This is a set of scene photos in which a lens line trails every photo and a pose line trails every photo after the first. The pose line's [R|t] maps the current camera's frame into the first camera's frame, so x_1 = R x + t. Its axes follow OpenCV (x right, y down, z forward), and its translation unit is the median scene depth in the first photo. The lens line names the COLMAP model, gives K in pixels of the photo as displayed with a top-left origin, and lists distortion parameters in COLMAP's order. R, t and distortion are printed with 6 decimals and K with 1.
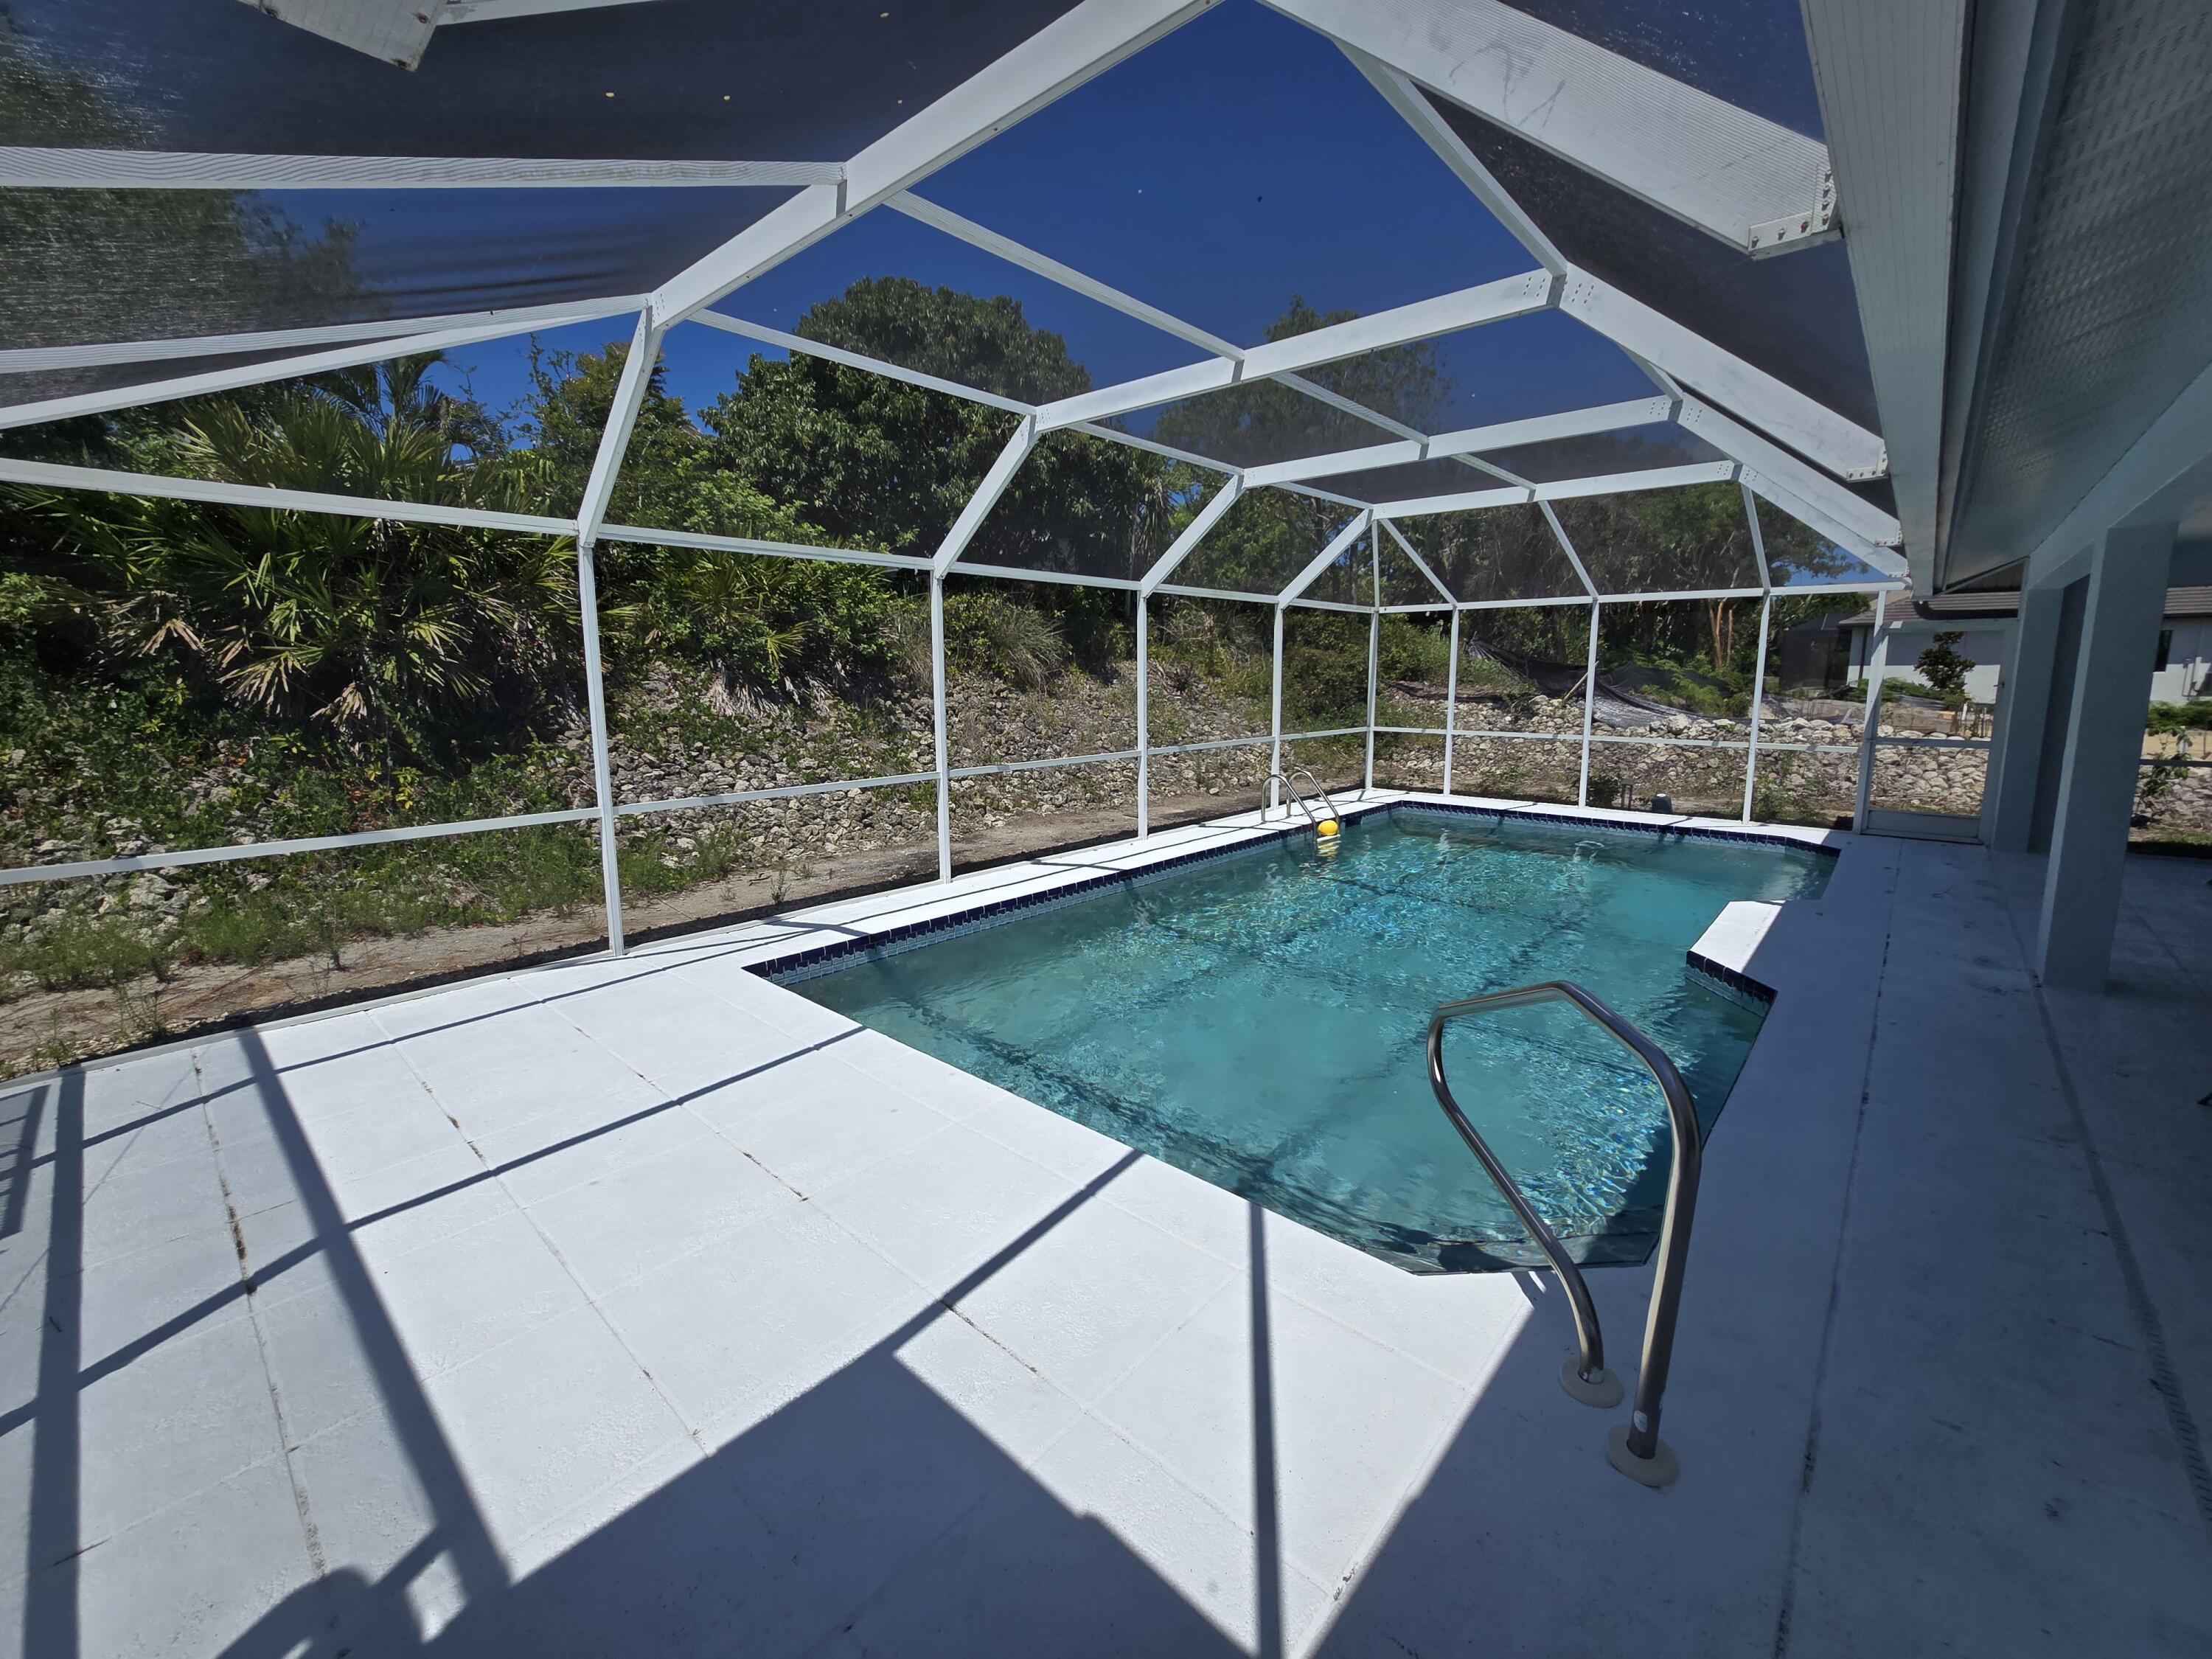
lens RADIAL K [[903.9, 0, 1104.3], [0, 903.9, 802.2], [0, 0, 1]] dist [0.001484, 0.000347]
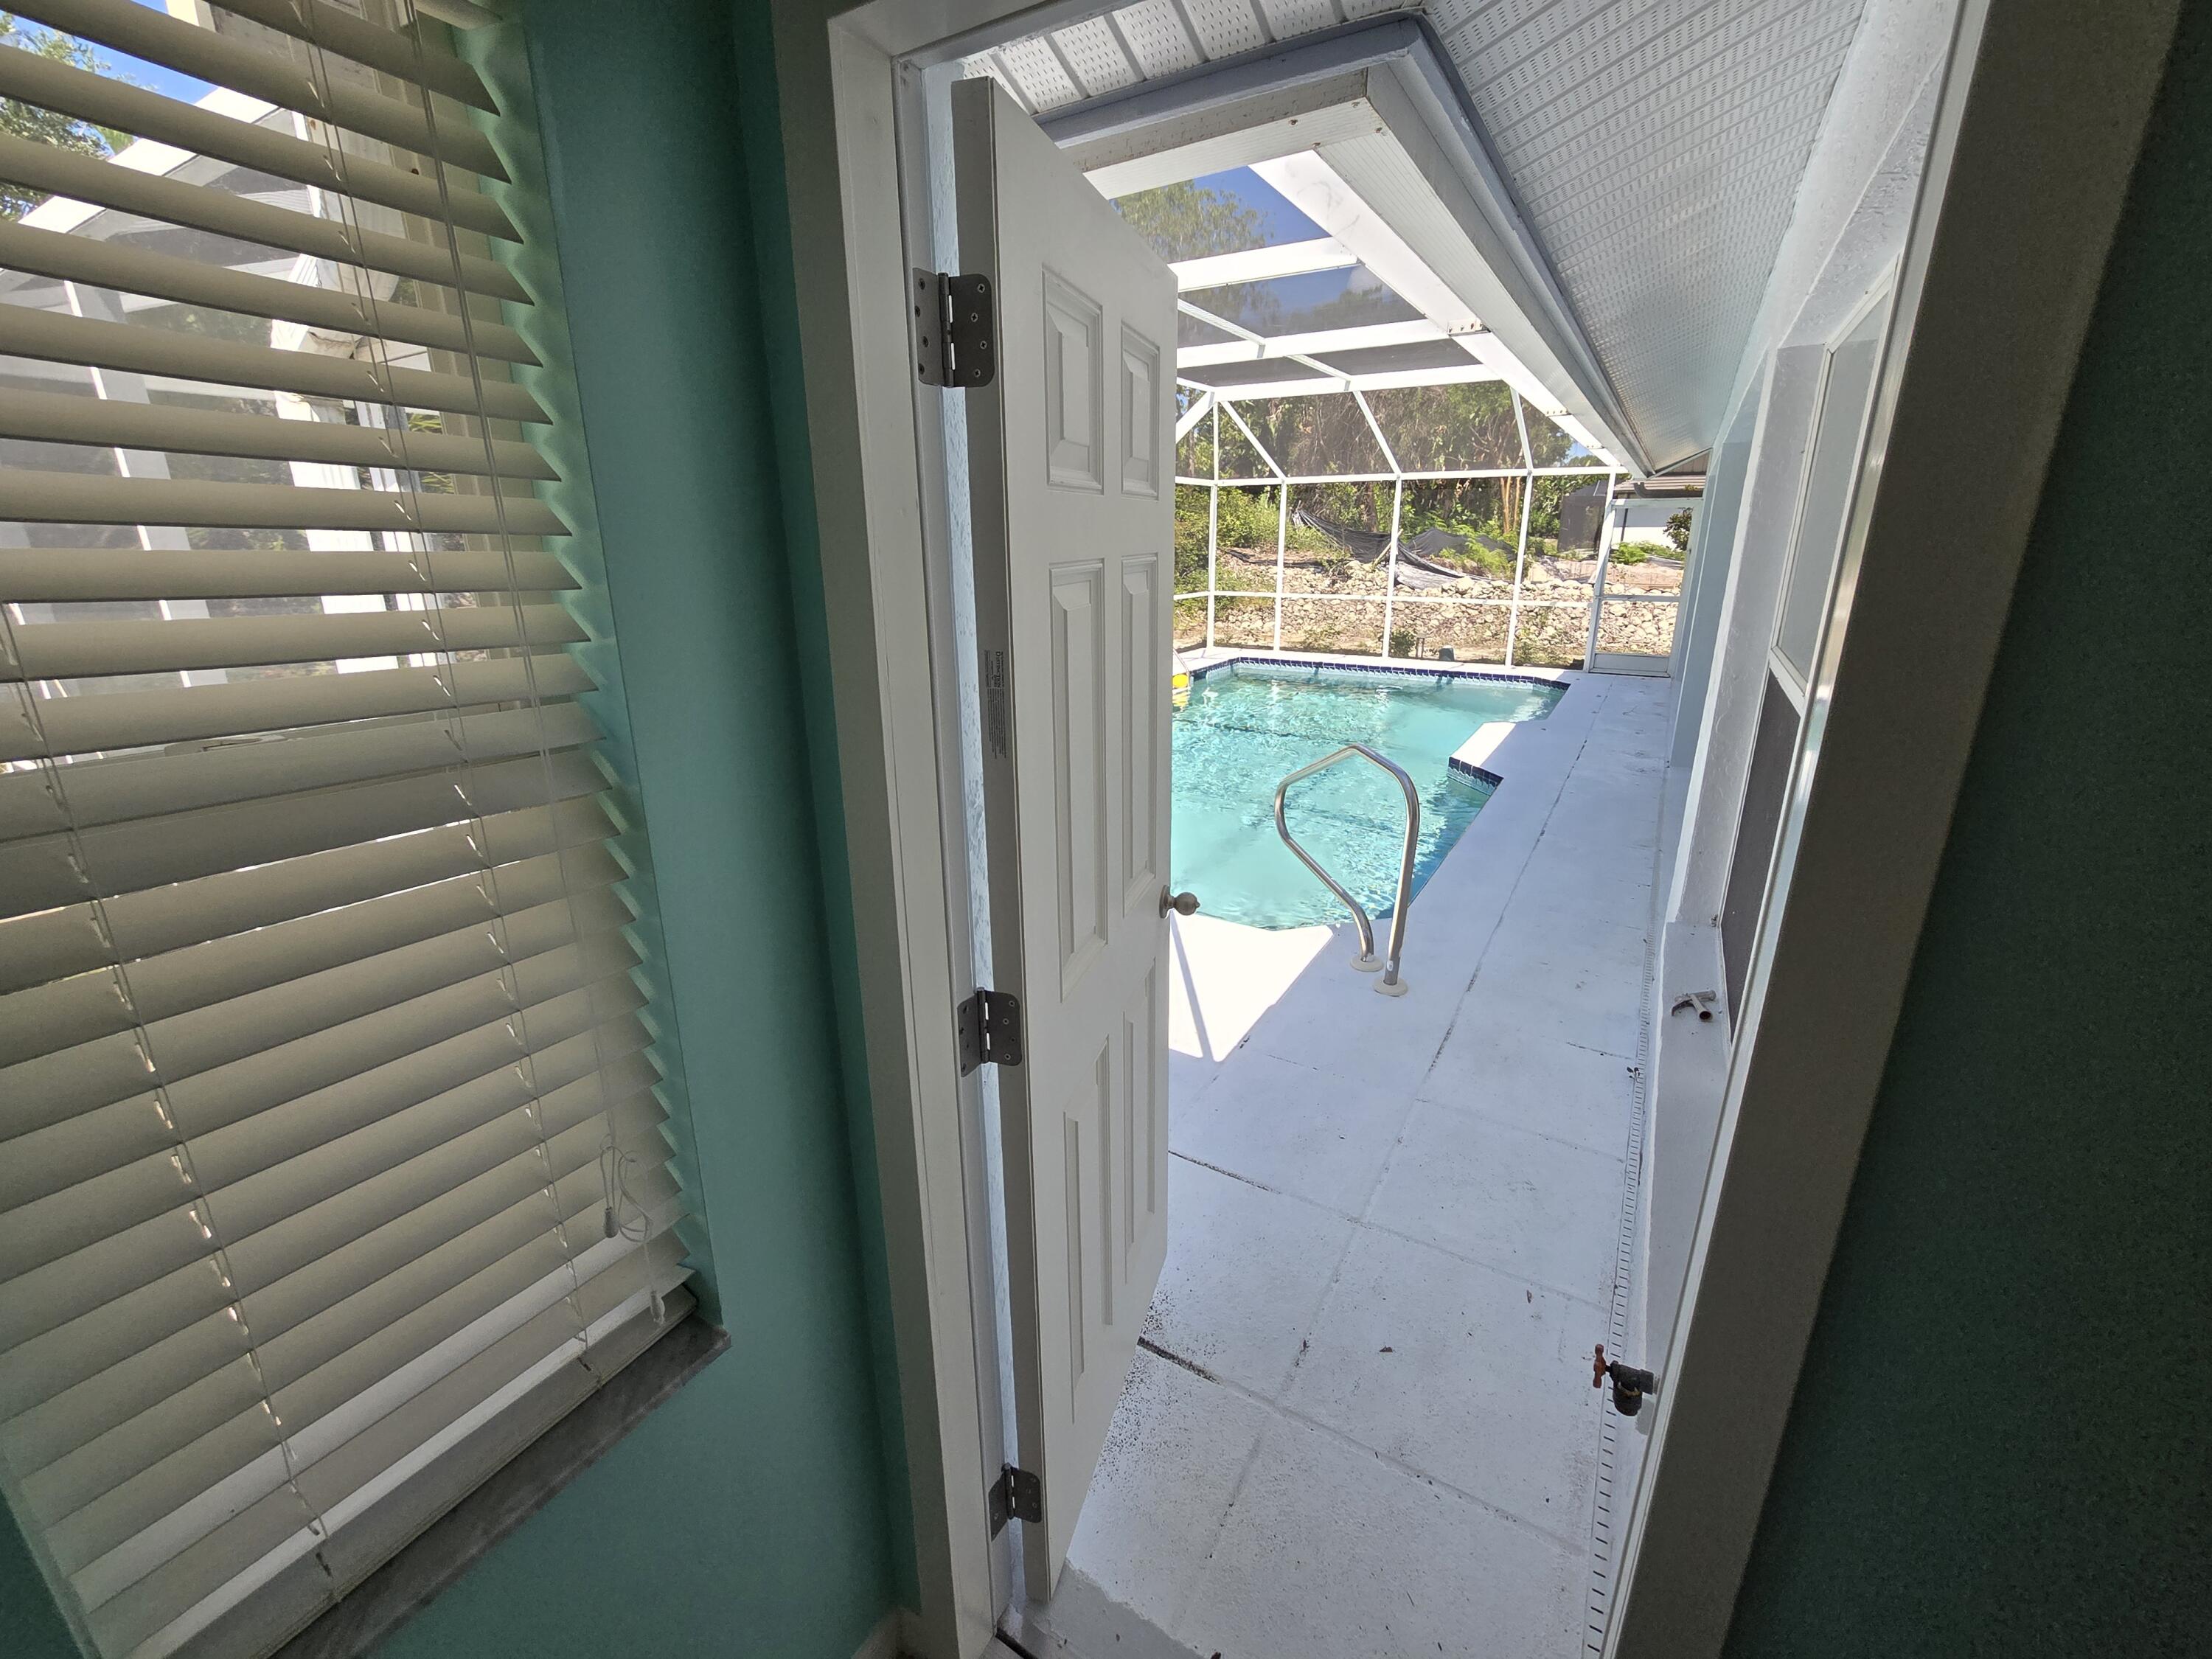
lens RADIAL K [[903.9, 0, 1104.3], [0, 903.9, 802.2], [0, 0, 1]] dist [0.001484, 0.000347]
pose [[0.983176, -0.054448, 0.174357, -0.047066], [0.028950, 0.988924, 0.145574, 0.008388], [-0.180352, -0.138077, 0.973862, -0.105822]]
